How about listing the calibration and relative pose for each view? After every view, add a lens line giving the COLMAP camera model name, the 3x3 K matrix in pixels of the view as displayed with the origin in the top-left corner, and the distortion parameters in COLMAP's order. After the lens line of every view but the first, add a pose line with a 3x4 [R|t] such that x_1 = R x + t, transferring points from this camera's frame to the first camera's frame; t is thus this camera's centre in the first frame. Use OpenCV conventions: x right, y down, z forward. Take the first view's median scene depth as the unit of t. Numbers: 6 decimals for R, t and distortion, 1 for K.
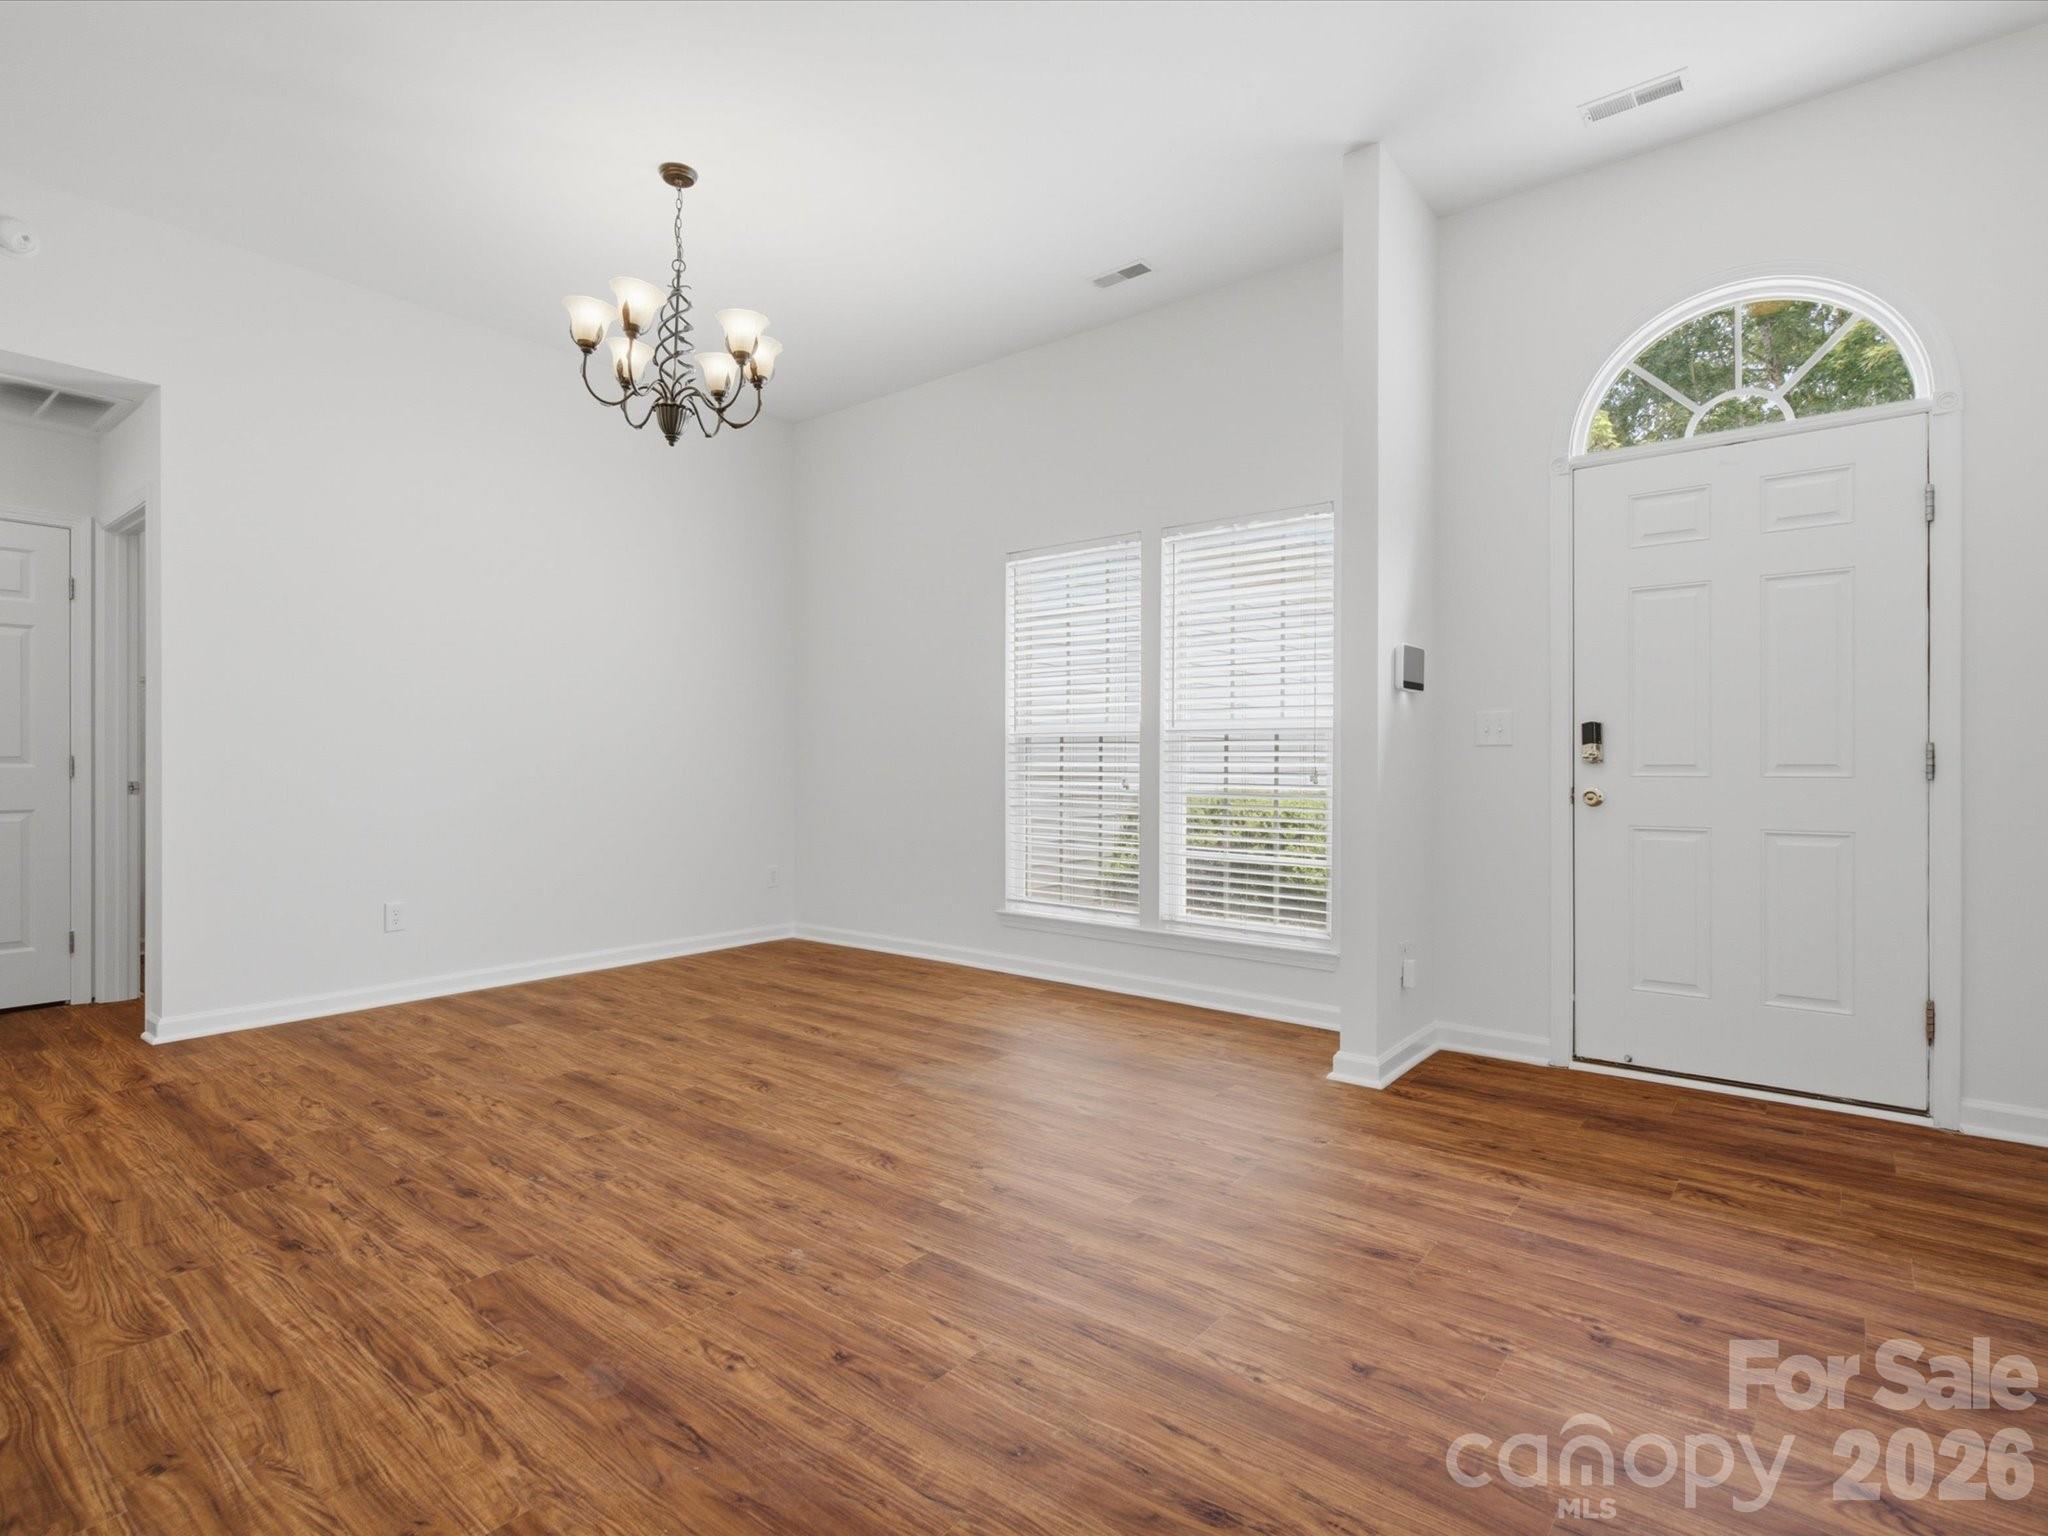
lens RADIAL K [[1048.1, 0, 1015.3], [0, 1048.1, 760.3], [0, 0, 1]] dist [-0.001357, -0.000847]
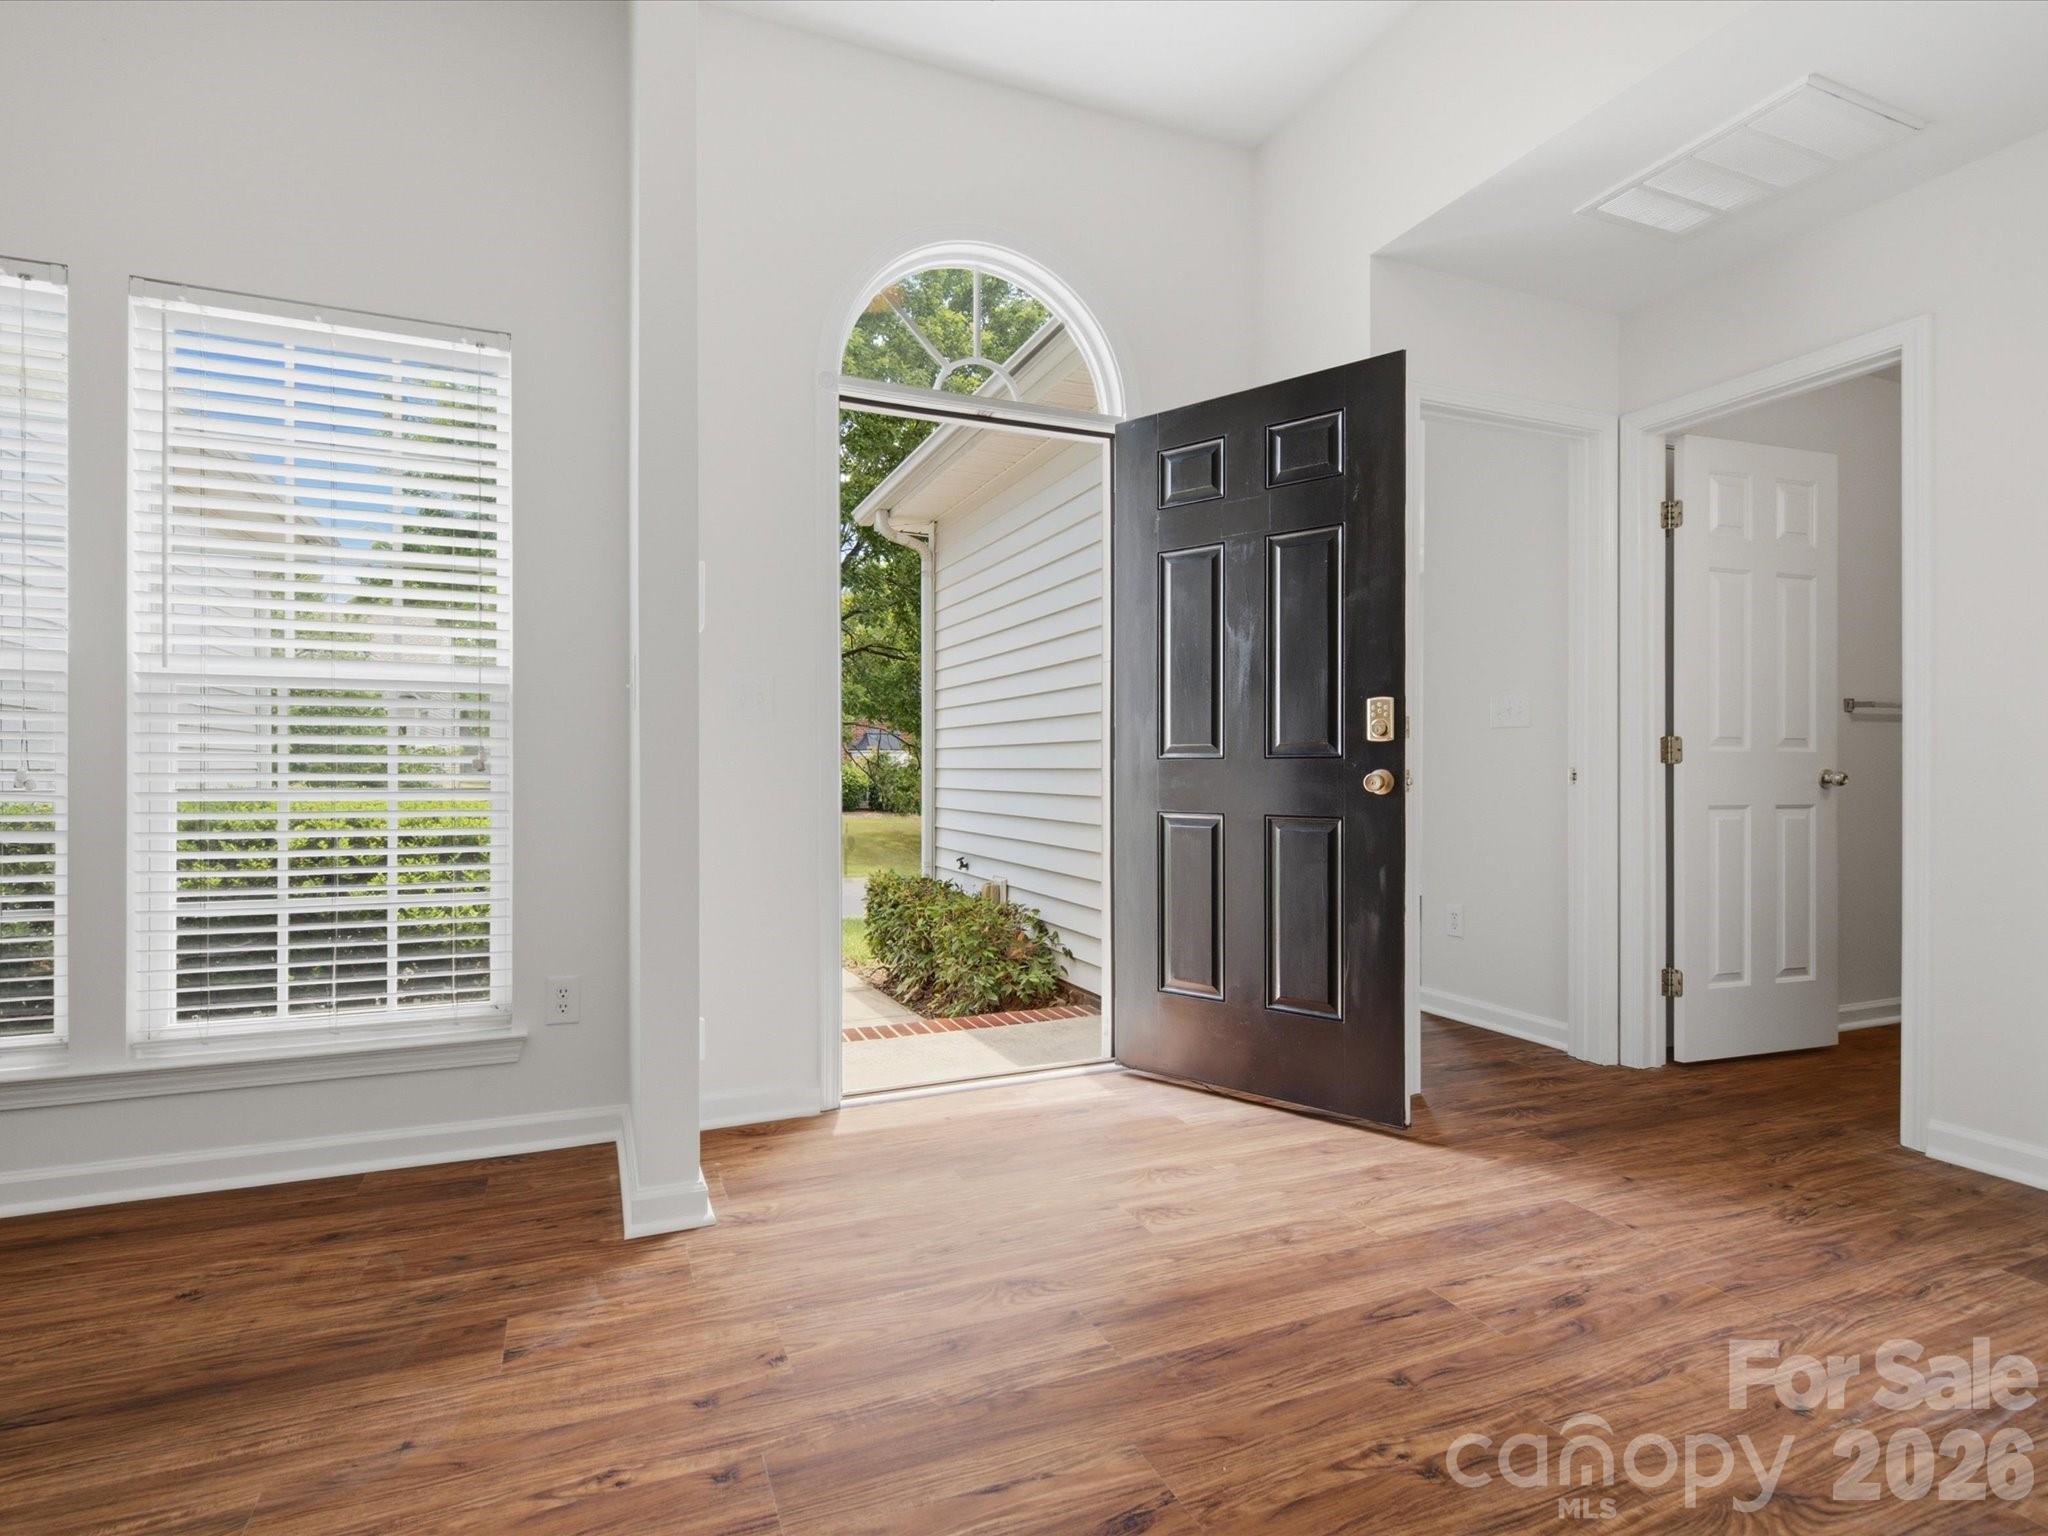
lens RADIAL K [[1048.1, 0, 1020.3], [0, 1048.1, 765.2], [0, 0, 1]] dist [-0.001357, -0.000847]
pose [[0.464146, 0.005694, 0.885740, -0.177635], [0.001591, 0.999972, -0.007262, 0.034558], [-0.885757, 0.004780, 0.464124, 0.618193]]
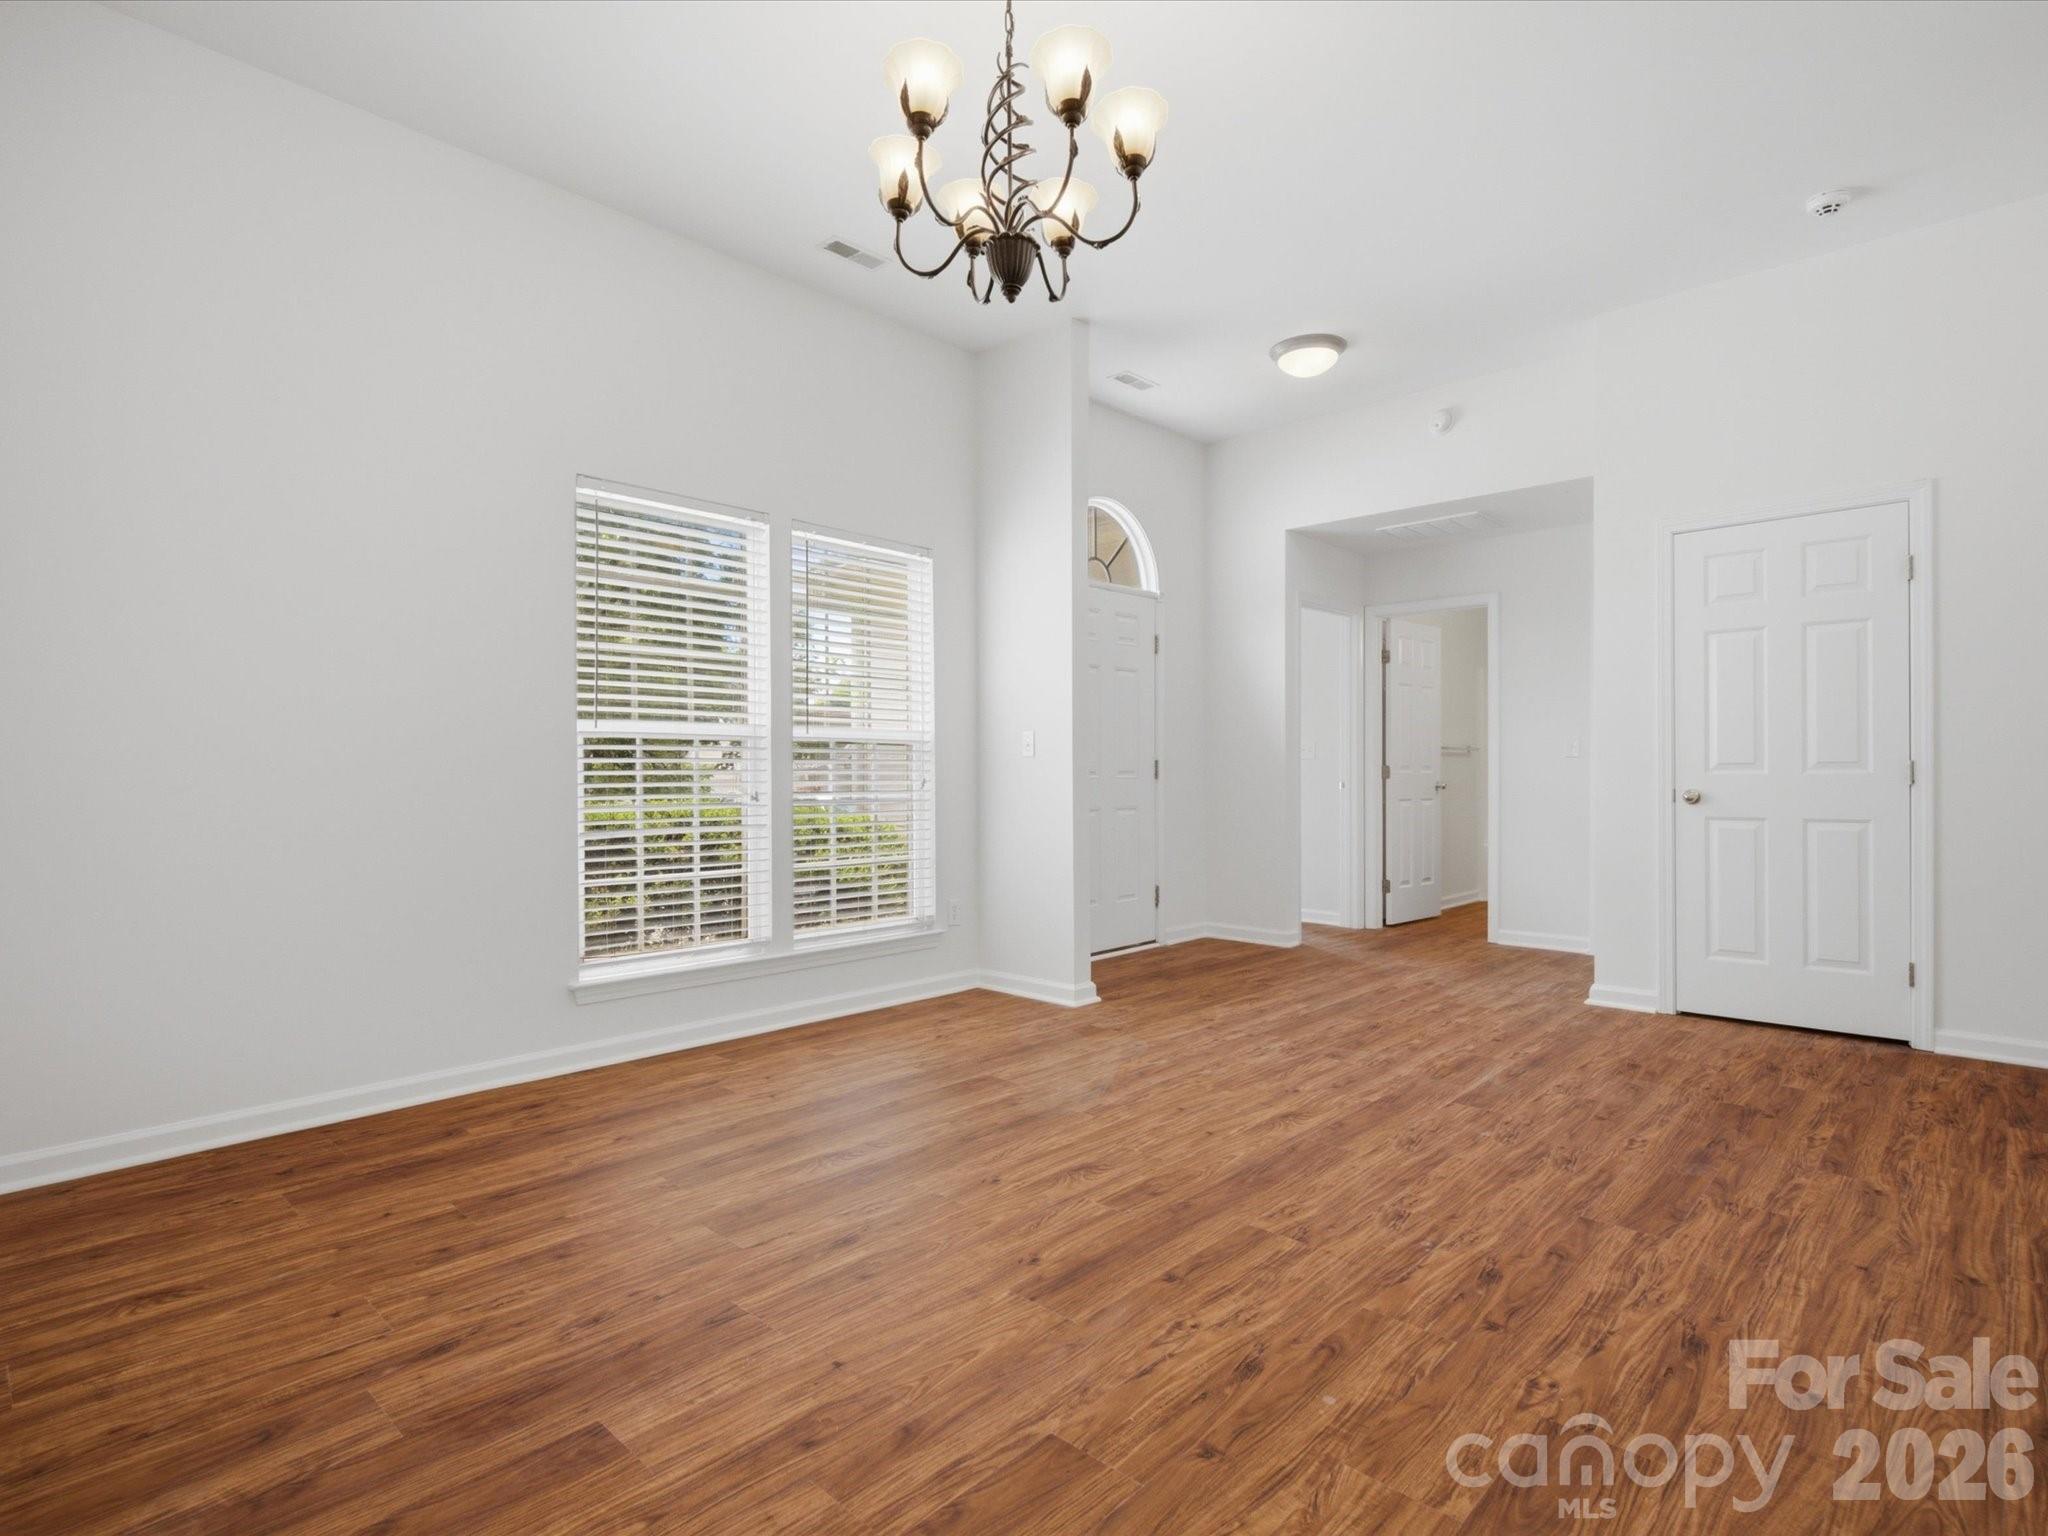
lens RADIAL K [[1048.1, 0, 1023.8], [0, 1048.1, 764.7], [0, 0, 1]] dist [-0.001357, -0.000847]
pose [[0.067238, 0.003762, 0.997730, -1.259848], [0.001336, 0.999992, -0.003861, 0.000692], [-0.997736, 0.001593, 0.067233, 1.189497]]
